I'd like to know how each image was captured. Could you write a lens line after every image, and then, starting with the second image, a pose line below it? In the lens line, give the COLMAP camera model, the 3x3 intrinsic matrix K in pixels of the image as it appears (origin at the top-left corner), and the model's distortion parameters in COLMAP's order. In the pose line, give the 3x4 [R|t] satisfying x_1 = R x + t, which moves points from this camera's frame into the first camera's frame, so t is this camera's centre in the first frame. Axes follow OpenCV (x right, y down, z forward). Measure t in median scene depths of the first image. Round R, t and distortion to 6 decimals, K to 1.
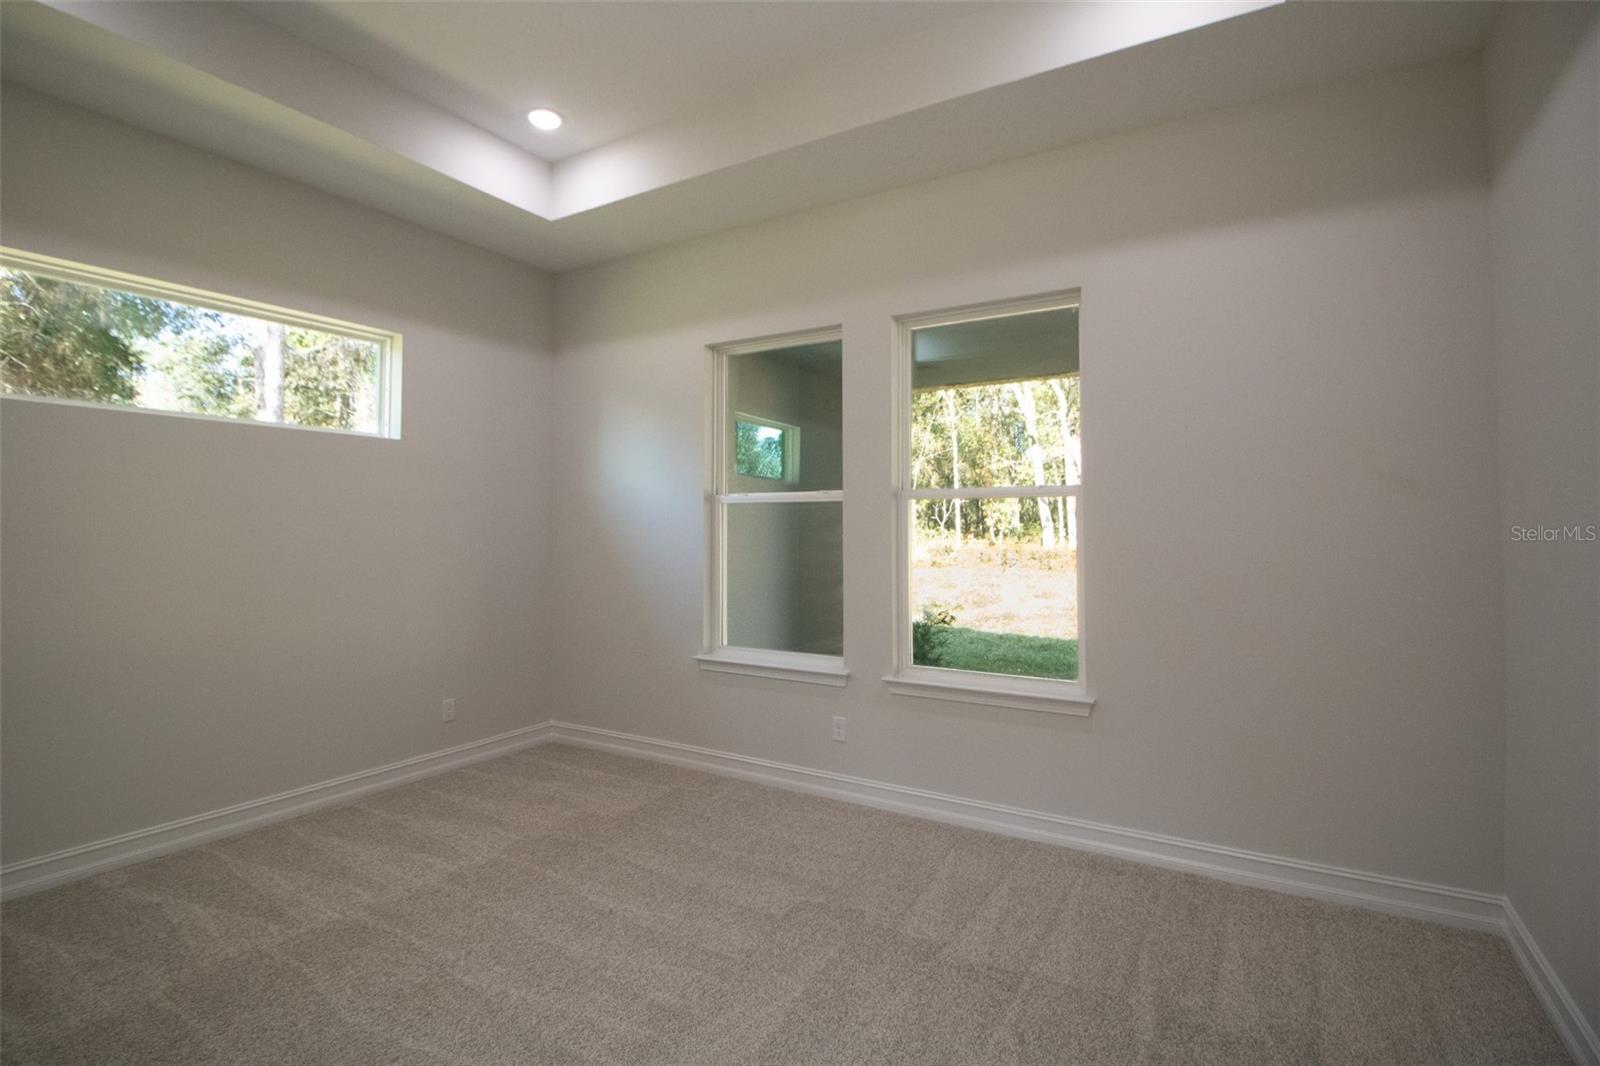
lens RADIAL K [[781.2, 0, 805.1], [0, 781.2, 506.0], [0, 0, 1]] dist [0.001286, -0.014675]
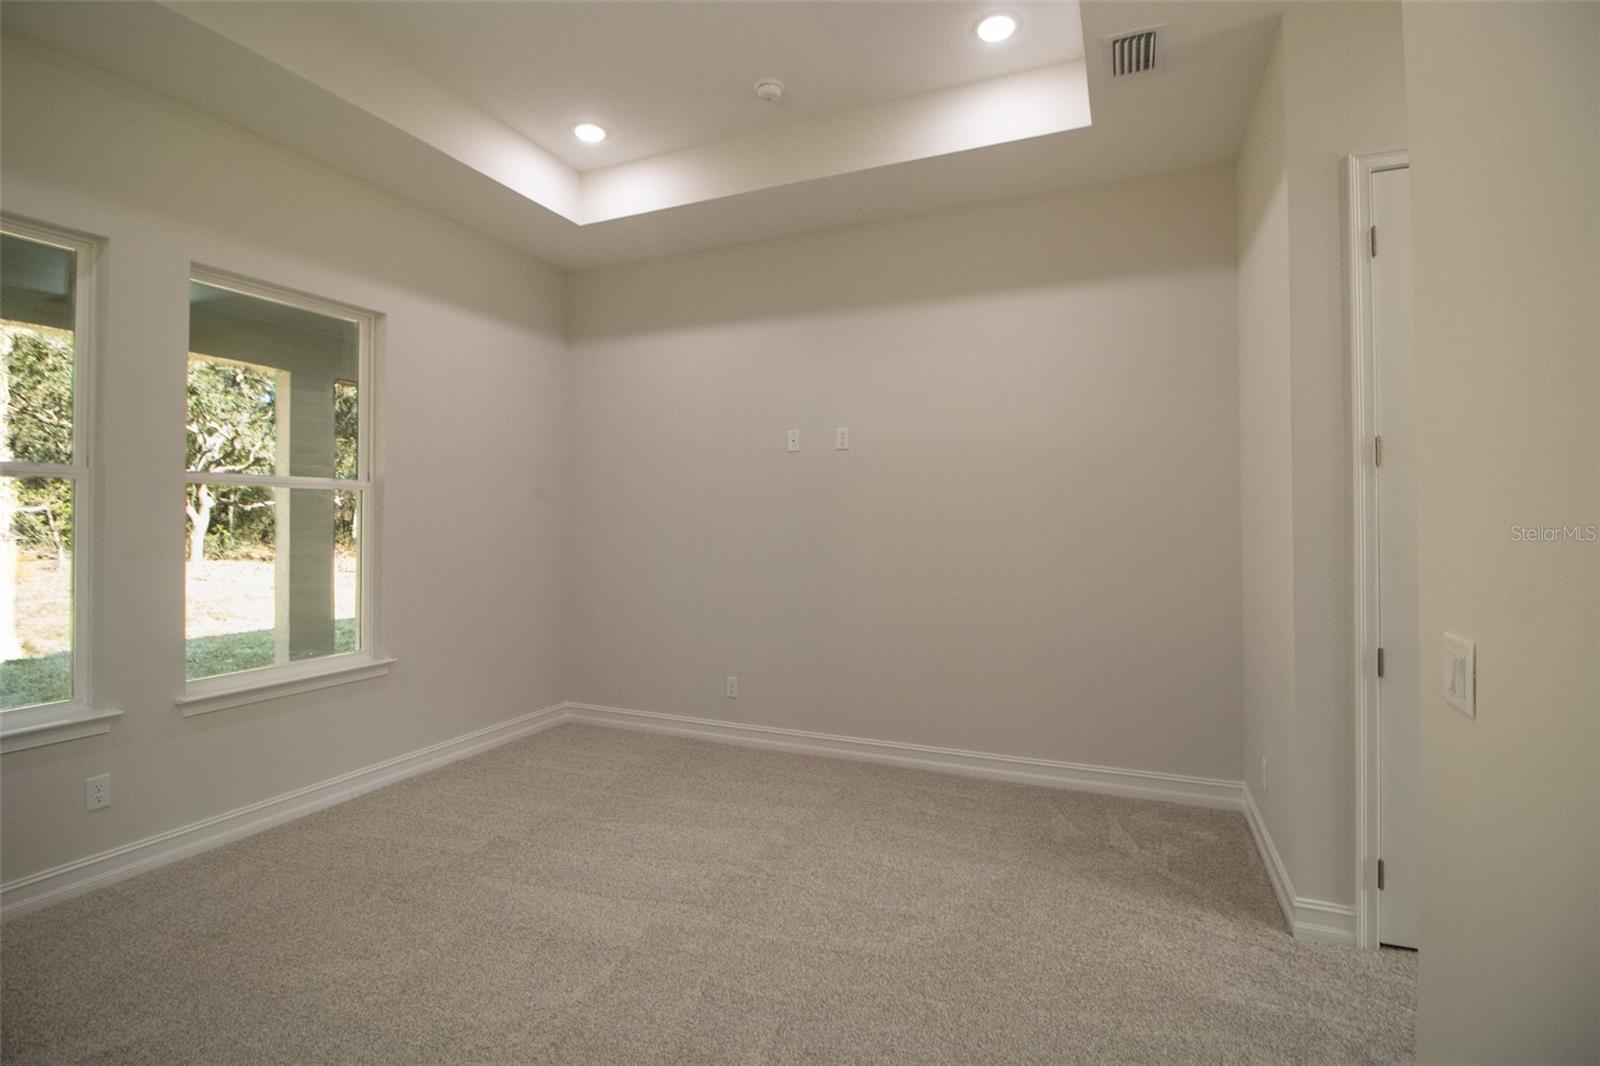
lens RADIAL K [[781.2, 0, 805.1], [0, 781.2, 506.0], [0, 0, 1]] dist [0.001286, -0.014675]
pose [[-0.157456, 0.014869, 0.987414, -1.347829], [-0.022168, 0.999581, -0.018587, 0.028734], [-0.987277, -0.024815, -0.157061, 0.812757]]
